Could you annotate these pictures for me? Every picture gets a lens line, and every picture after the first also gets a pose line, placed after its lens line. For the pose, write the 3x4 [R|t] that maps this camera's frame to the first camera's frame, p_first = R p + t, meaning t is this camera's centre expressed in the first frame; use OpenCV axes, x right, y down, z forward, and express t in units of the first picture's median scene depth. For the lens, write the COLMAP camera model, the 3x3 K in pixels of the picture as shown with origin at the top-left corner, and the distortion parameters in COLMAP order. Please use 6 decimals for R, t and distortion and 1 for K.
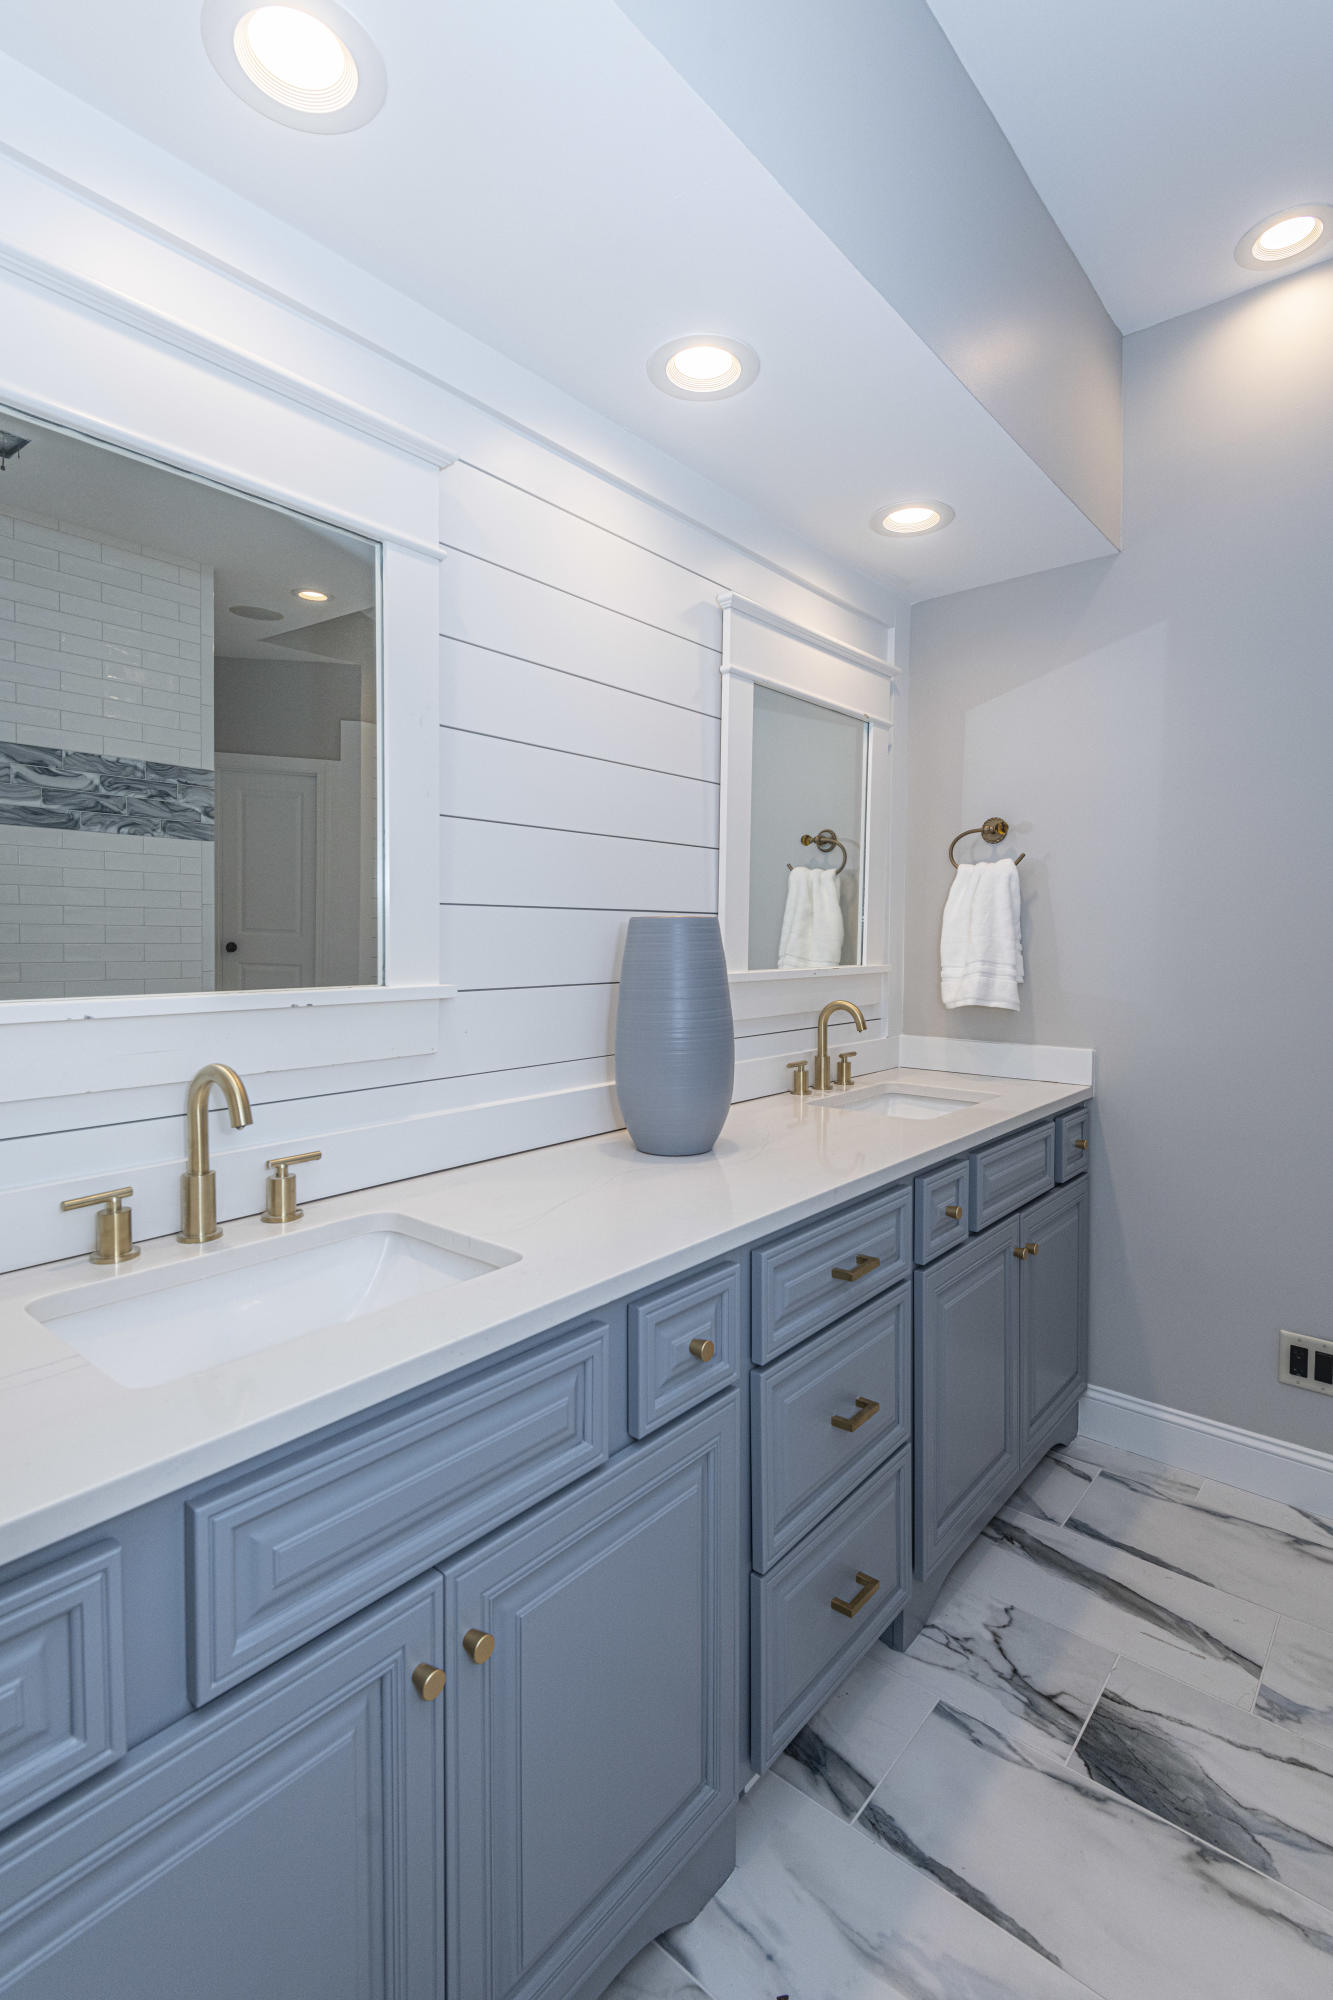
lens RADIAL K [[959.7, 0, 666.7], [0, 959.7, 962.4], [0, 0, 1]] dist [0.034556, -0.016798]
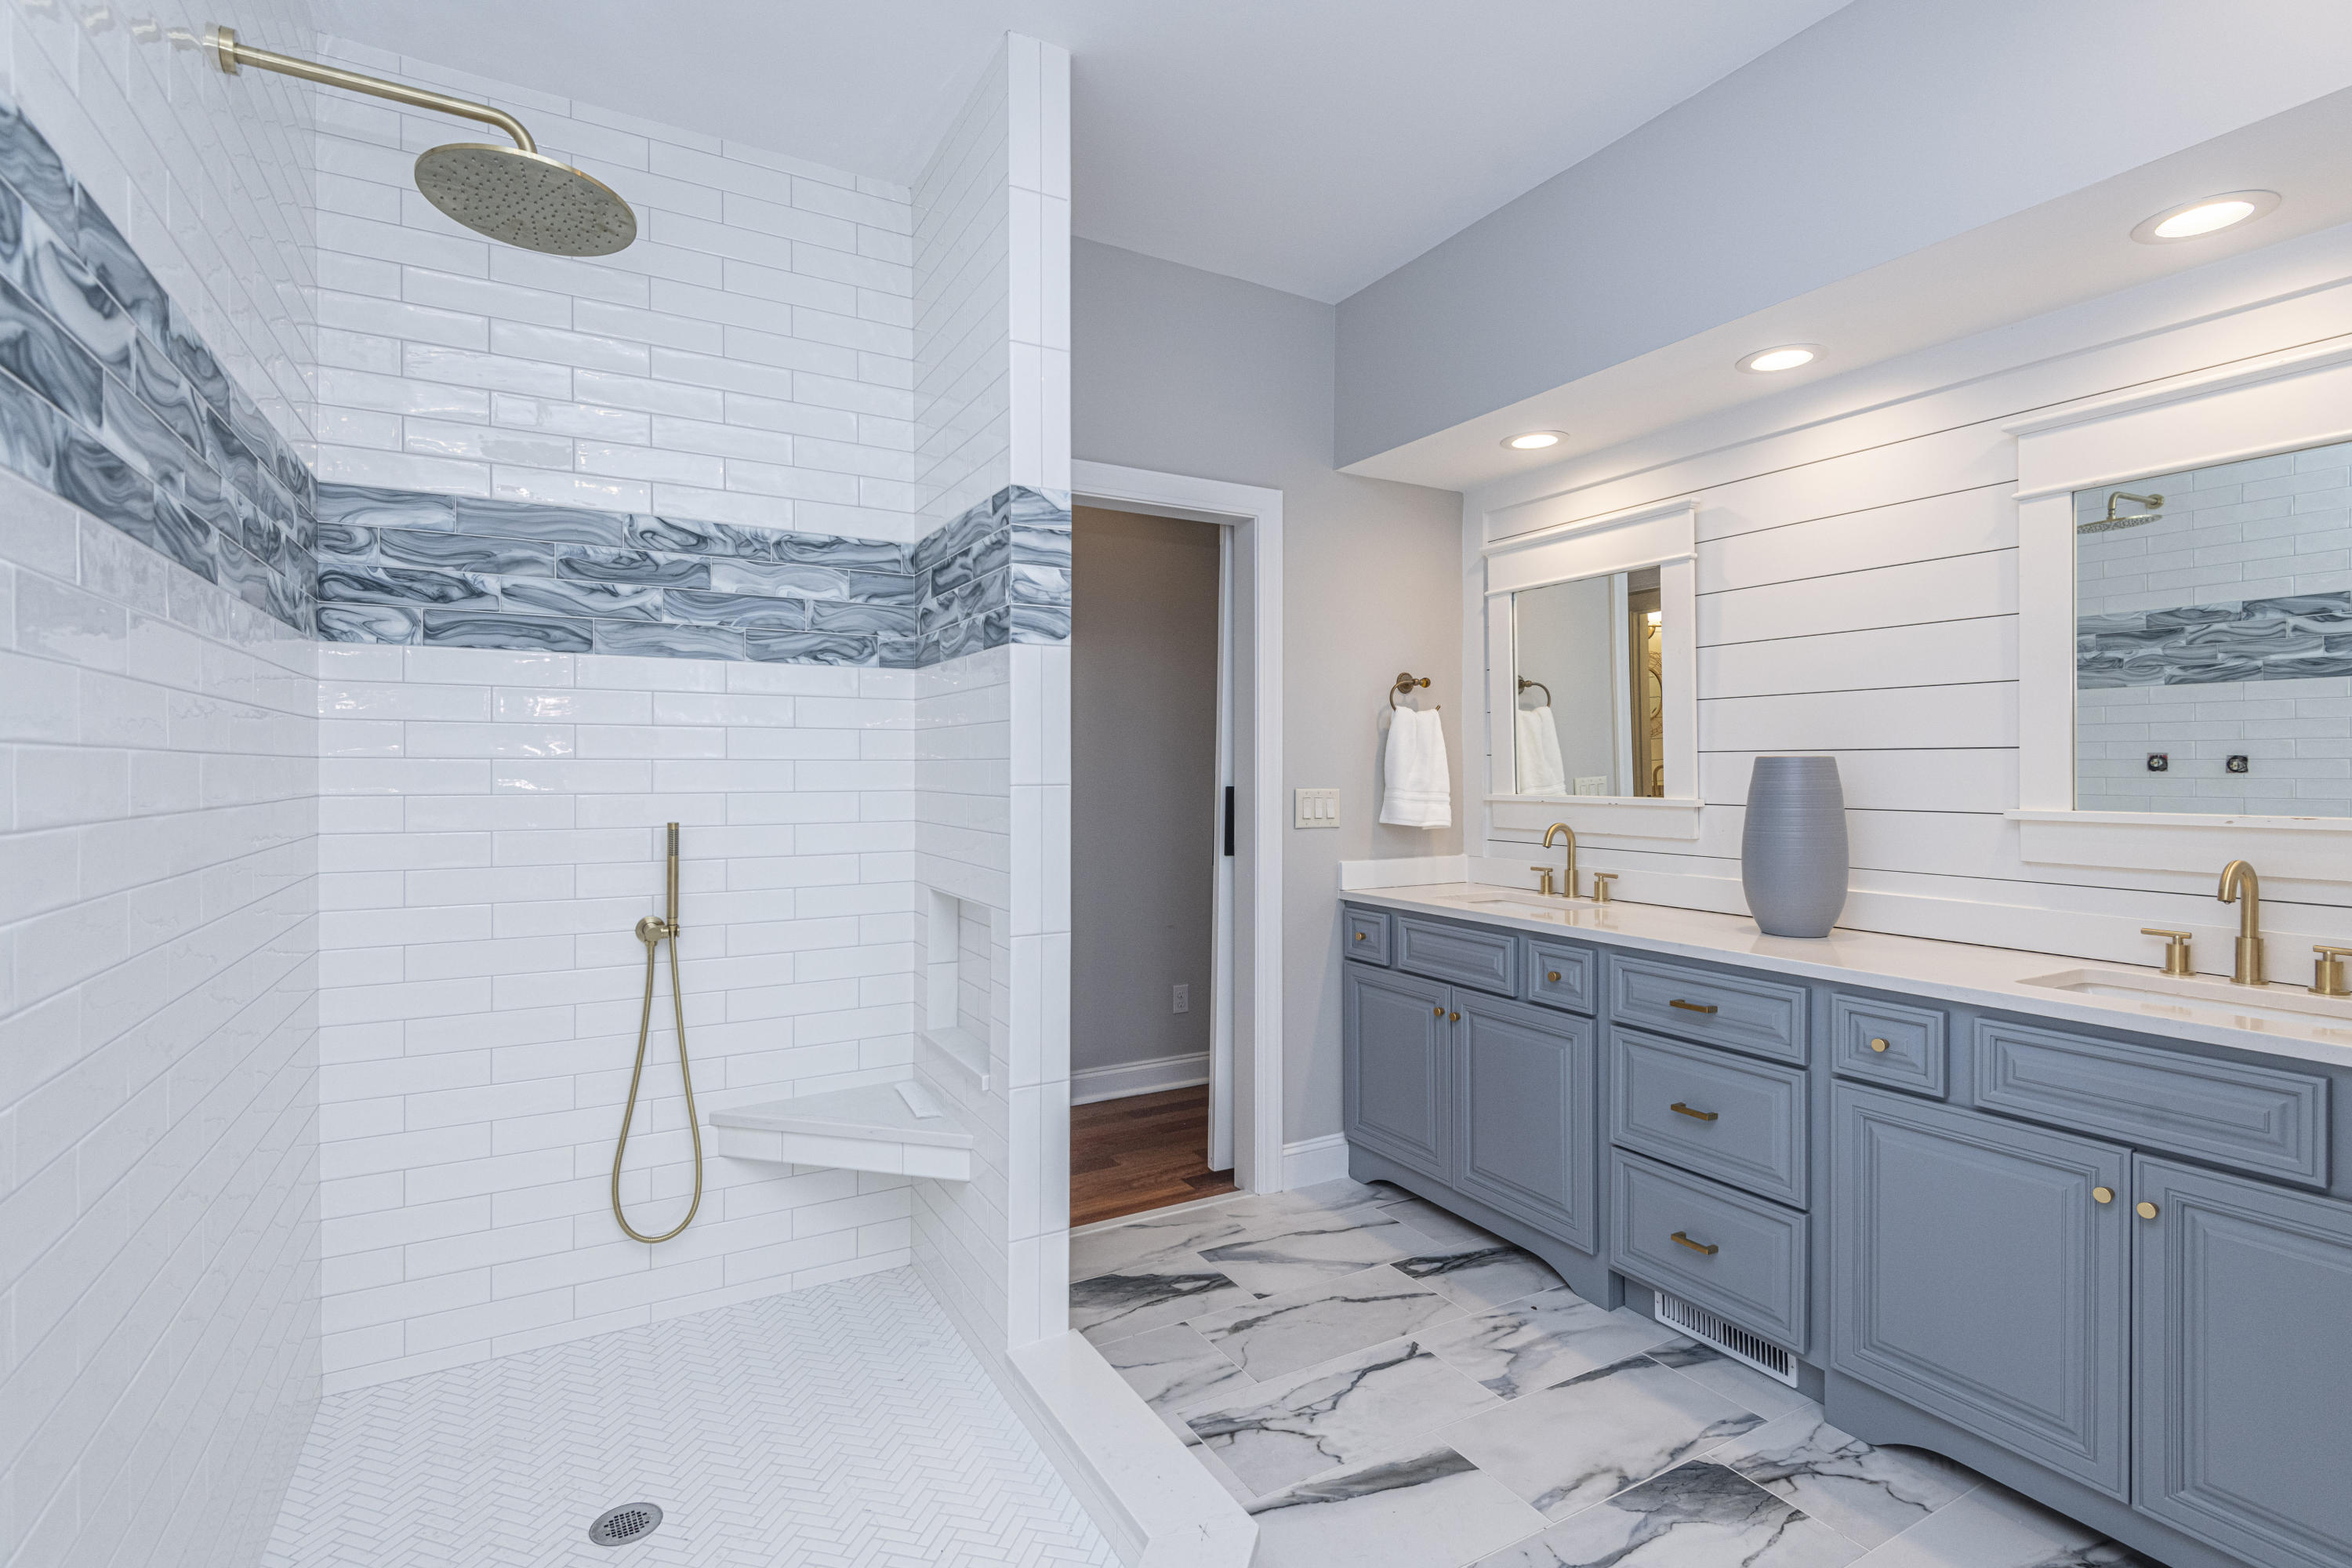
lens RADIAL K [[1086.6, 0, 1185.0], [0, 1086.6, 753.4], [0, 0, 1]] dist [0.038503, -0.020087]
pose [[-0.353630, -0.031265, -0.934863, 1.273986], [-0.045485, 0.998834, -0.016199, 0.008748], [0.934279, 0.036794, -0.354639, 0.561081]]
